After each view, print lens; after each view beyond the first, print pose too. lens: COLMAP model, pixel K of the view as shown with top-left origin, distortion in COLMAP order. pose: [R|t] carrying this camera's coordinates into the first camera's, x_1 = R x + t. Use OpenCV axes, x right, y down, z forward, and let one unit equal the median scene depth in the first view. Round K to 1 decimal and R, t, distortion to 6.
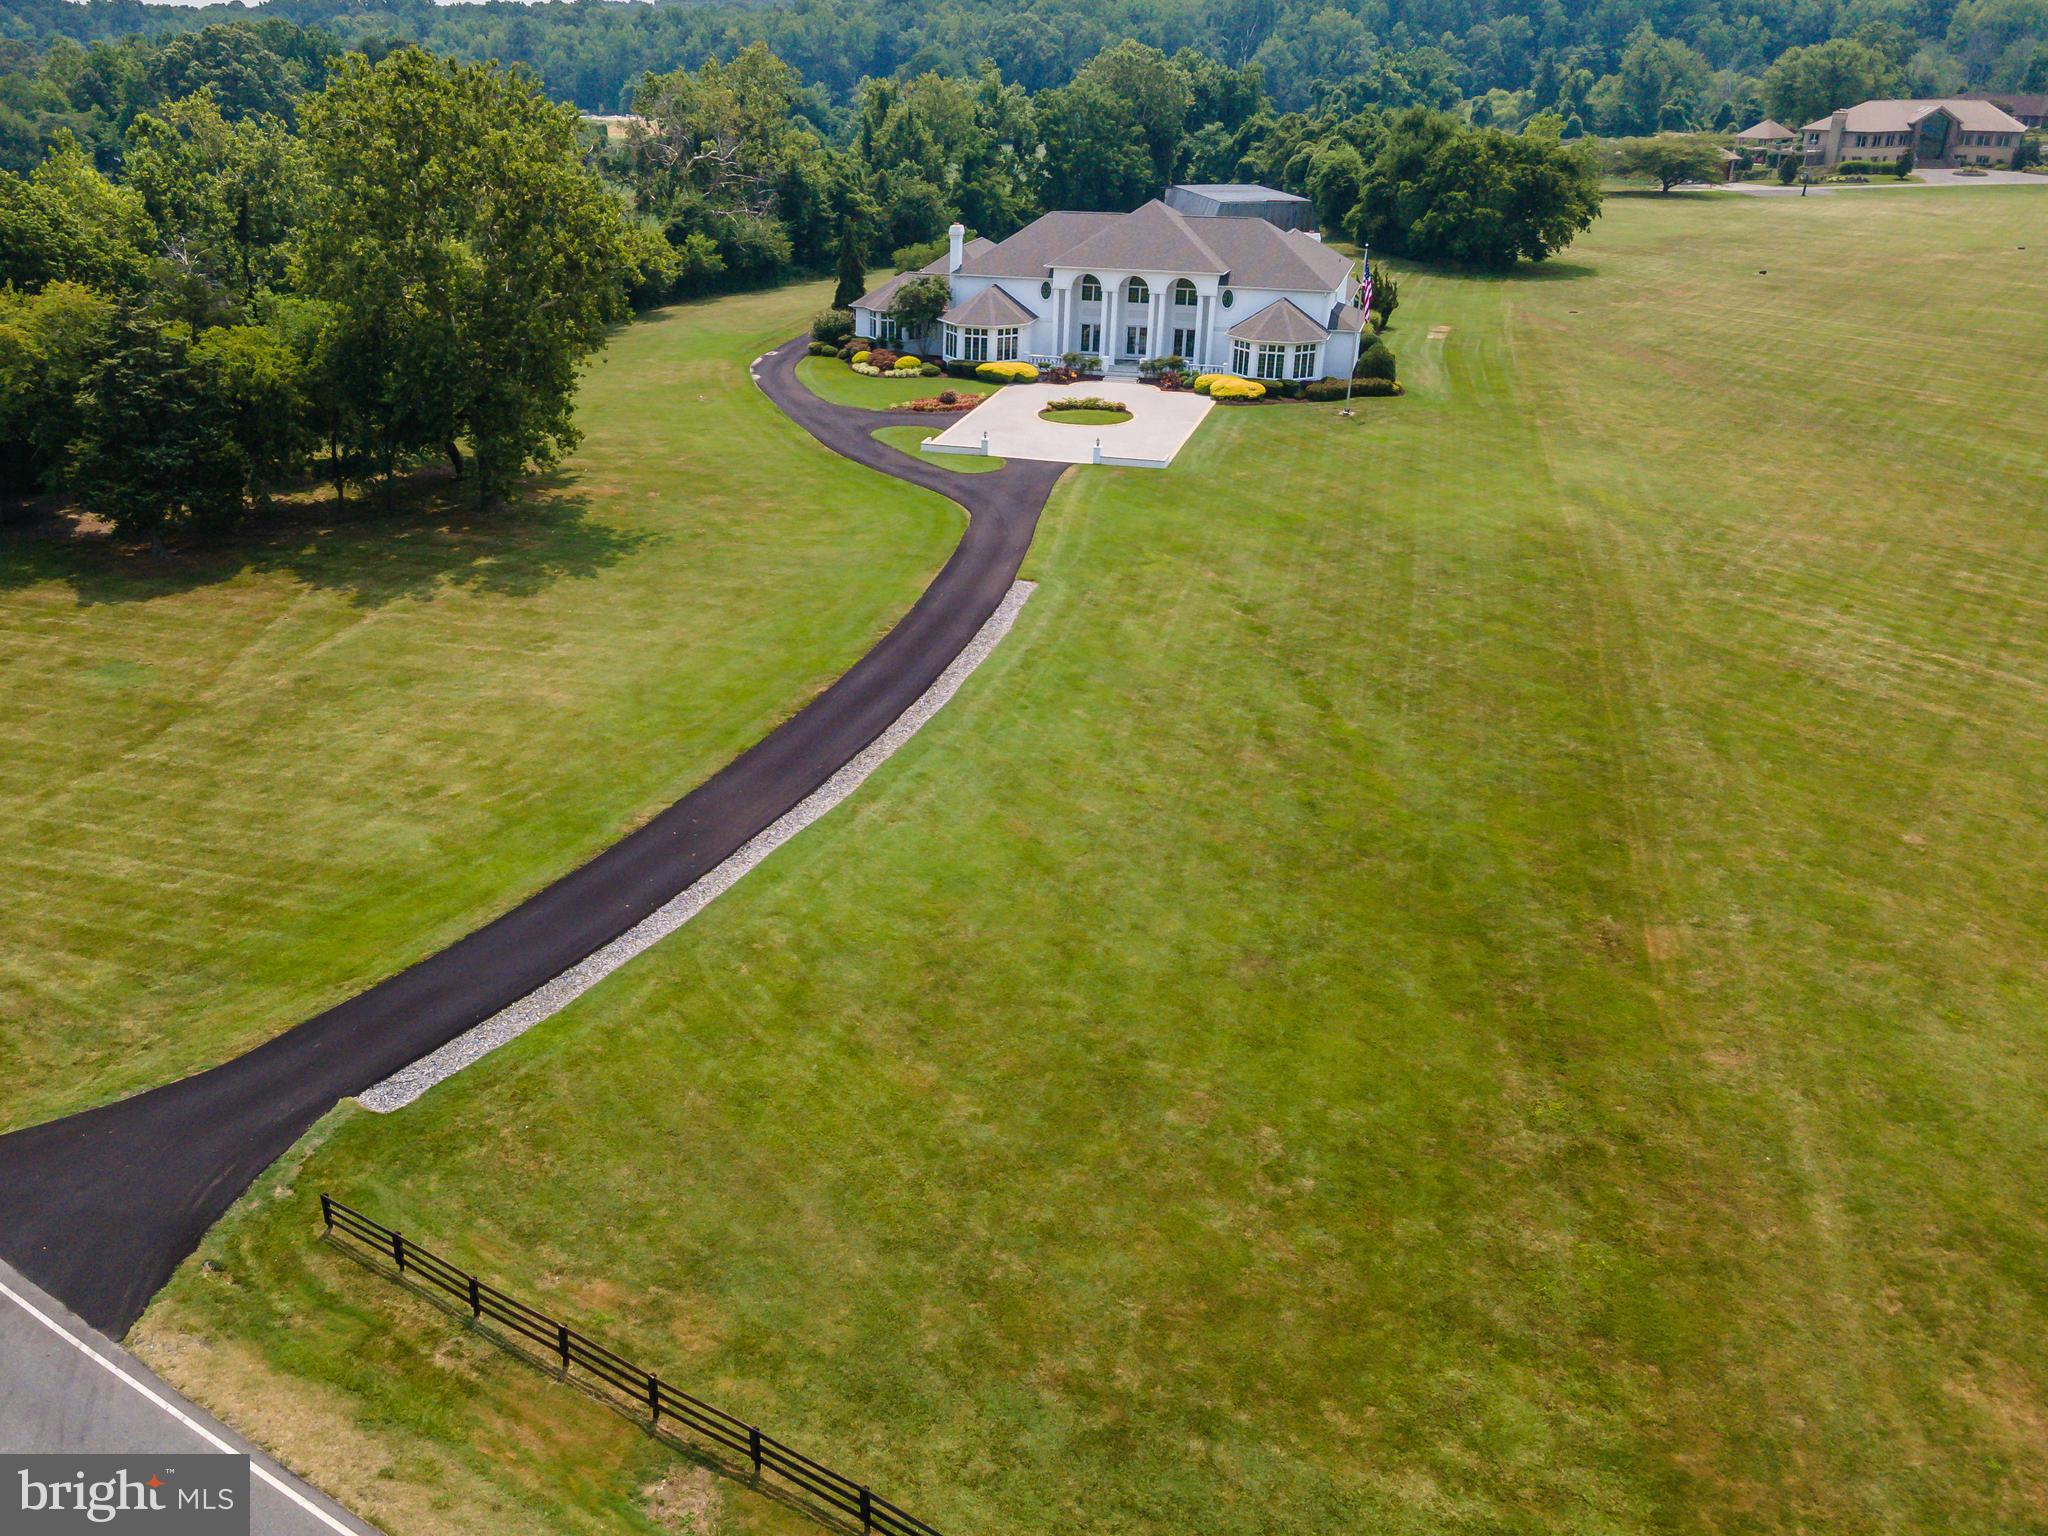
lens RADIAL K [[1652.4, 0, 859.7], [0, 1652.4, 743.0], [0, 0, 1]] dist [0.025960, -0.003909]
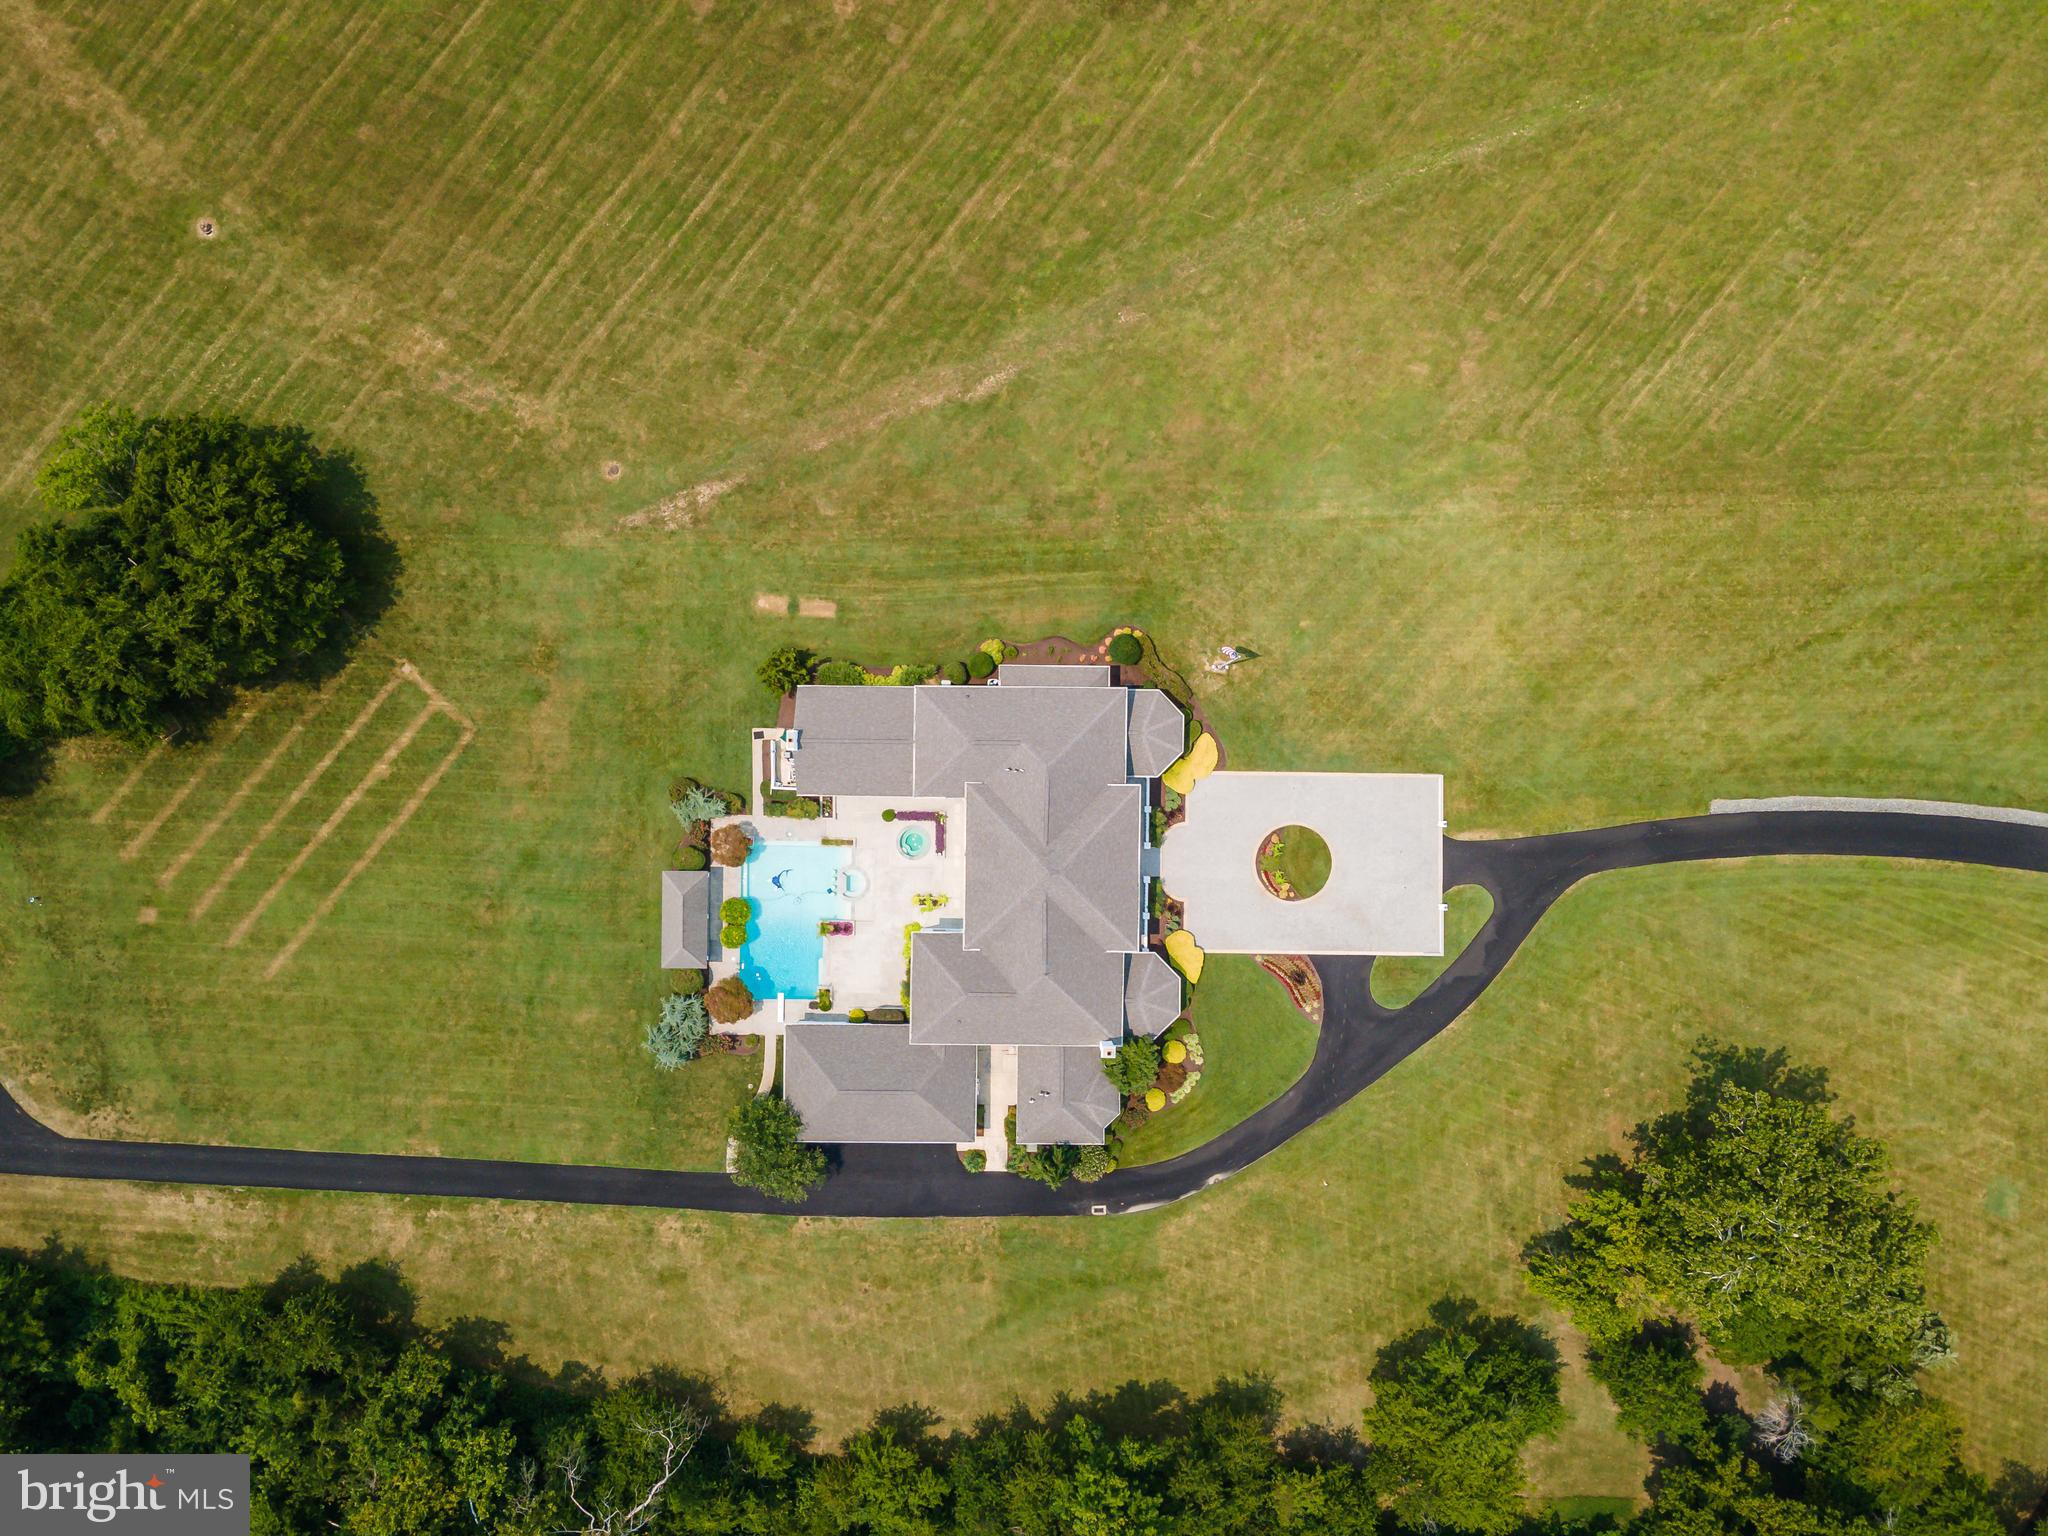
lens RADIAL K [[1507.5, 0, 1016.8], [0, 1507.5, 768.3], [0, 0, 1]] dist [0.026821, 0.003397]
pose [[-0.329915, -0.943967, -0.009078, 0.256282], [0.367144, -0.137163, 0.919995, -1.189511], [-0.869690, 0.300188, 0.391824, 0.646416]]
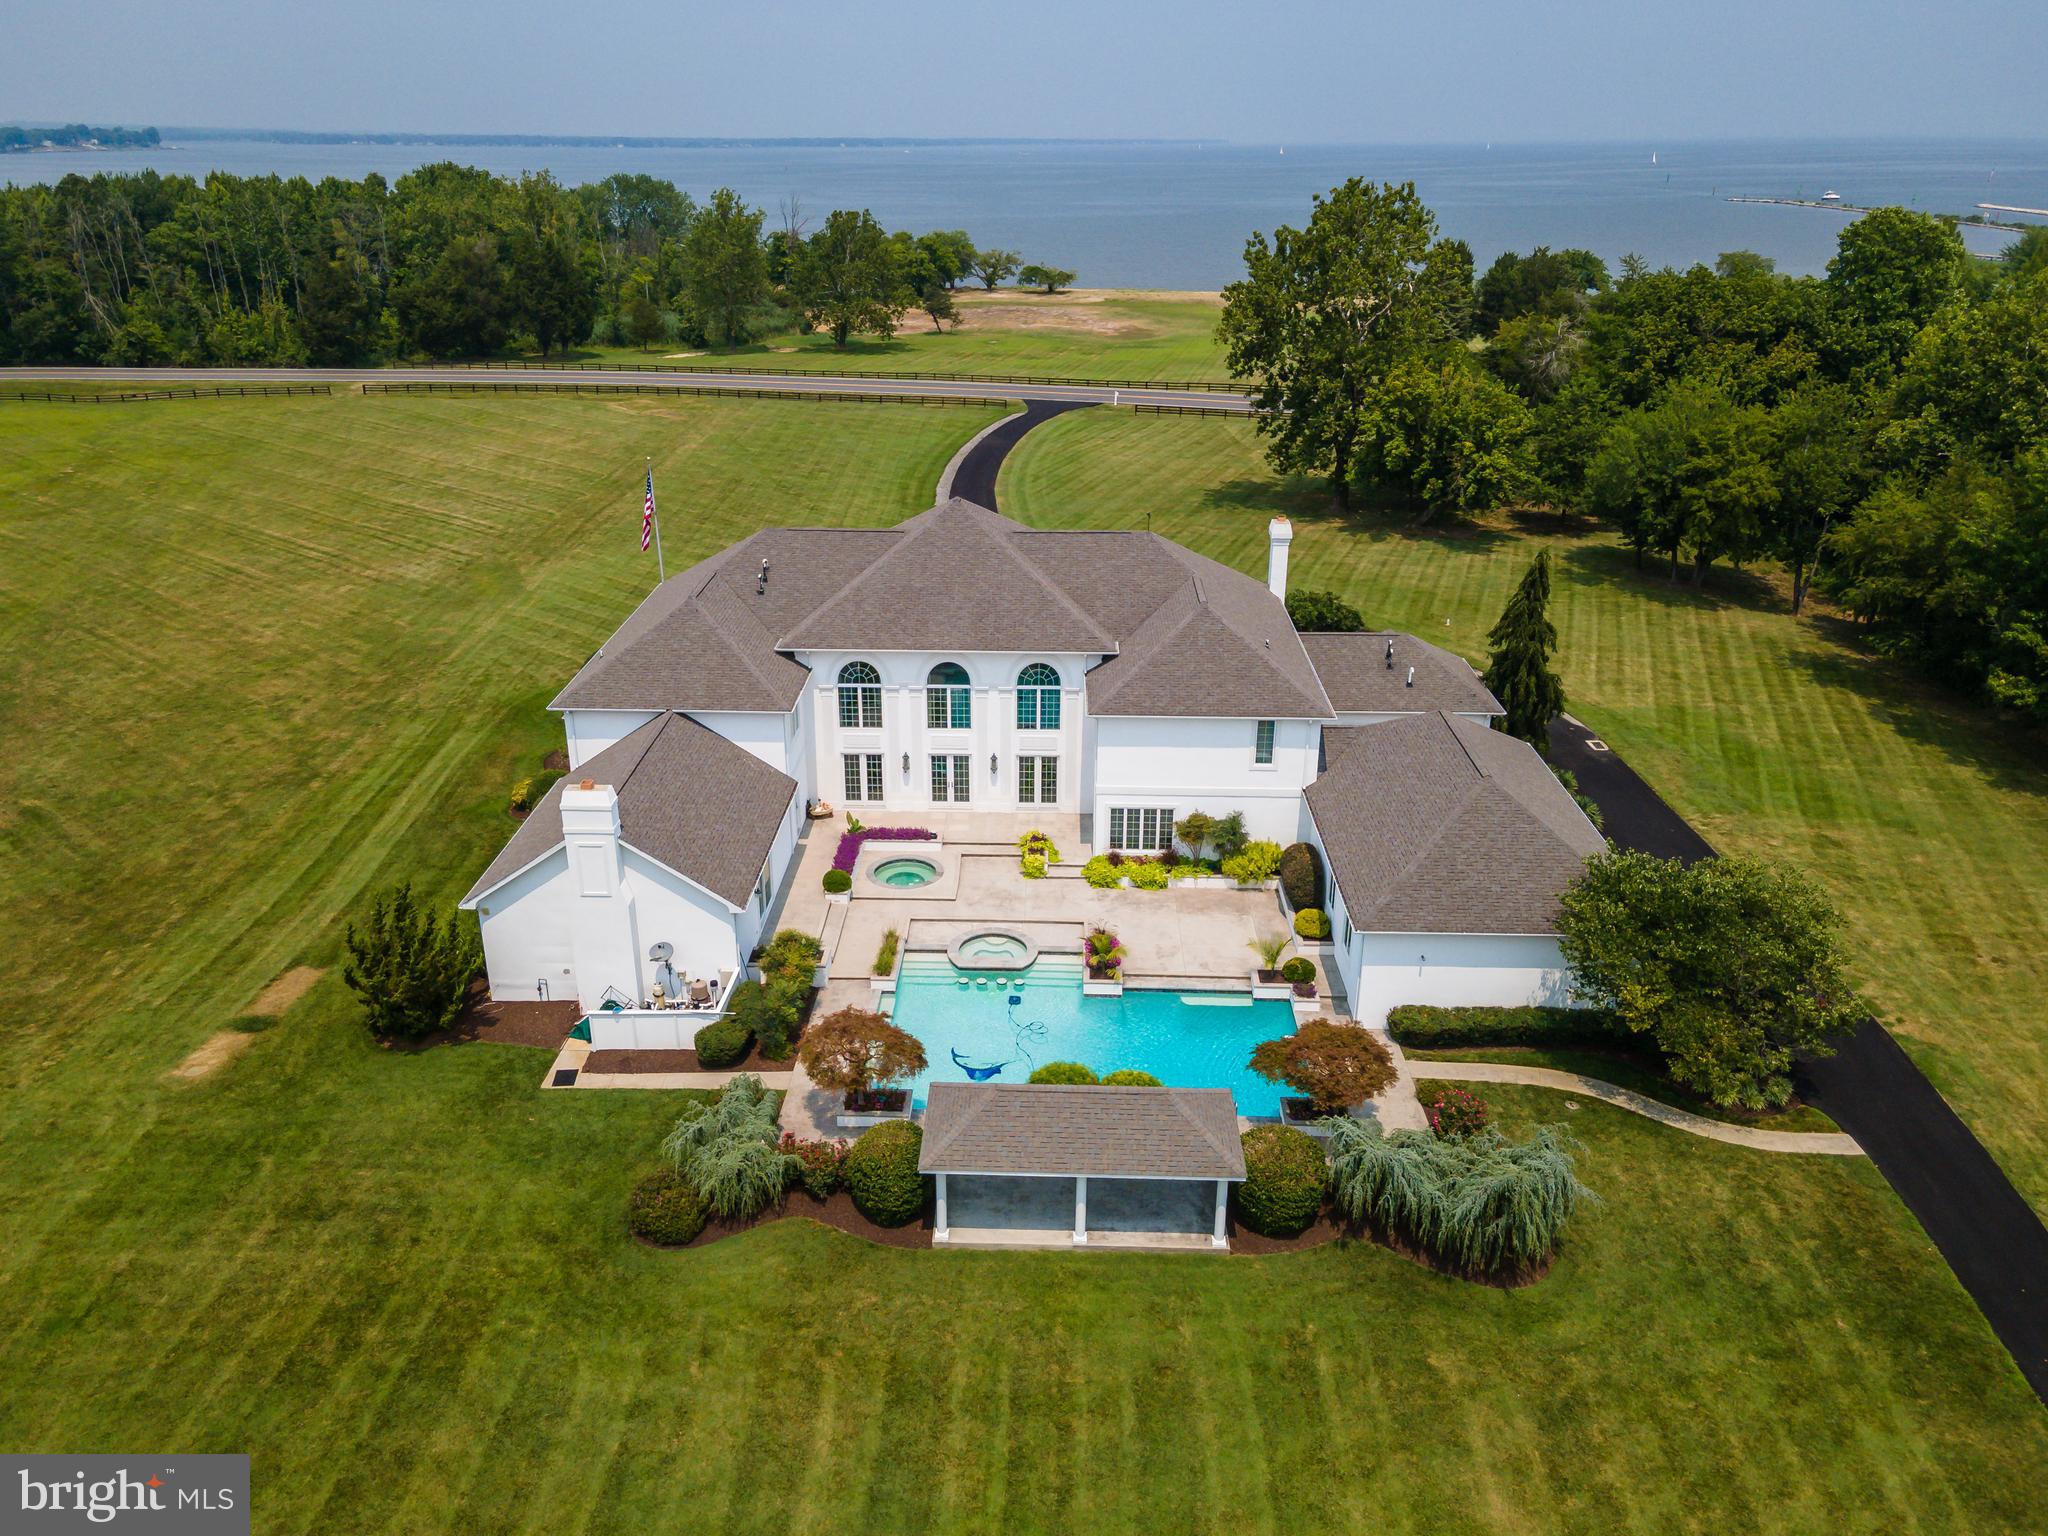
lens RADIAL K [[1500.5, 0, 1018.8], [0, 1500.5, 761.7], [0, 0, 1]] dist [0.036546, 0.001503]
pose [[-0.949071, 0.118694, -0.291849, 0.319737], [-0.124680, 0.709211, 0.693884, -0.626762], [0.289342, 0.694933, -0.658293, 1.414992]]
